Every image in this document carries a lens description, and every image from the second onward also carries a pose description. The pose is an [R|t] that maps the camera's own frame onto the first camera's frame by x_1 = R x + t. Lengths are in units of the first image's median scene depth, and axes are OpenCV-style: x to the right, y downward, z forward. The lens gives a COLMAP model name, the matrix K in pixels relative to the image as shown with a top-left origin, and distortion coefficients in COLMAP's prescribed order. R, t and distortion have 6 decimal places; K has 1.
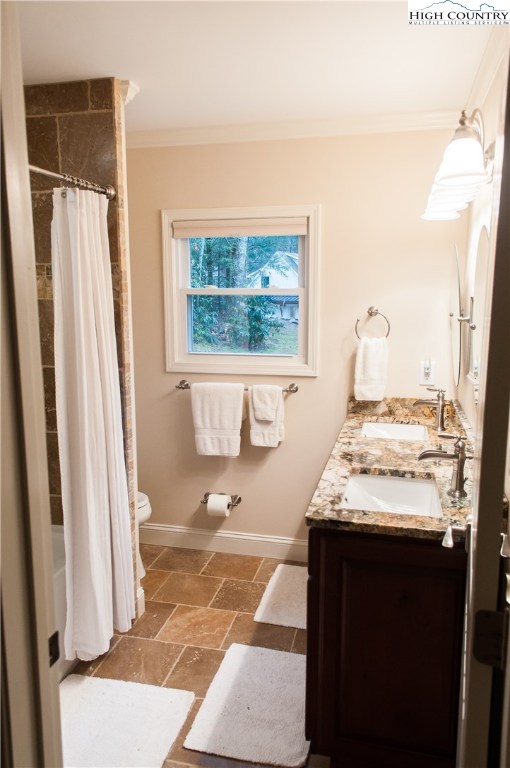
lens RADIAL K [[578.7, 0, 249.9], [0, 578.7, 388.9], [0, 0, 1]] dist [0.072487, -0.000362]
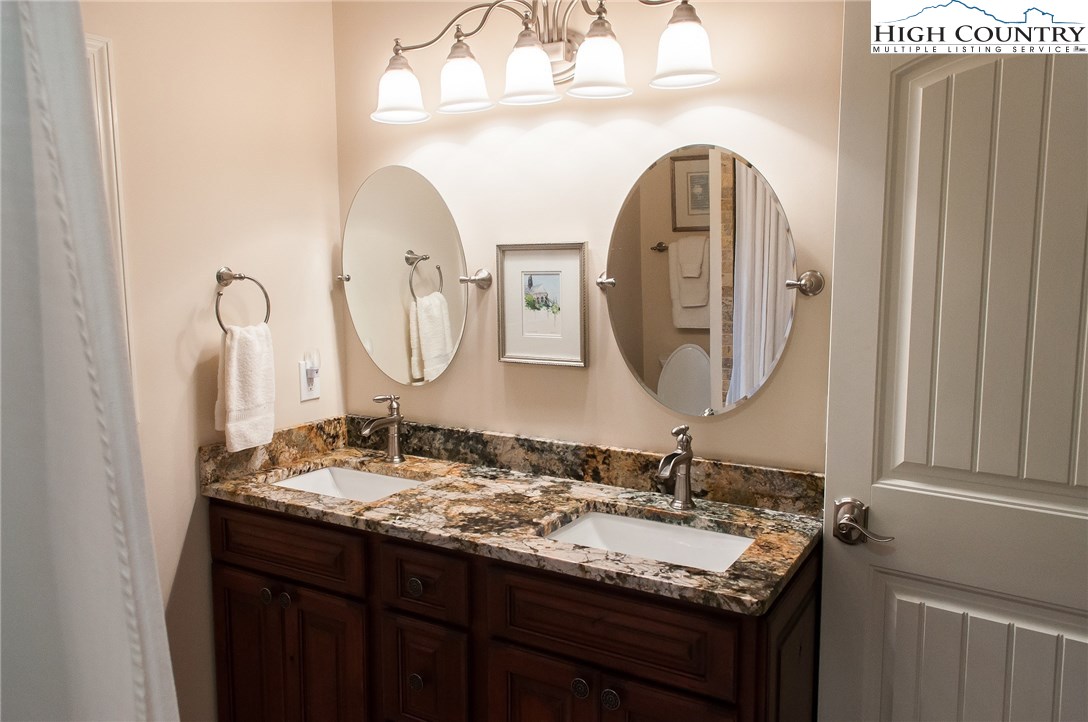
lens RADIAL K [[819.8, 0, 541.0], [0, 819.8, 356.4], [0, 0, 1]] dist [0.072487, -0.000362]
pose [[0.249523, -0.108140, 0.962312, -0.523422], [0.158637, 0.984885, 0.069543, -0.085225], [-0.955287, 0.135306, 0.262907, 0.665478]]
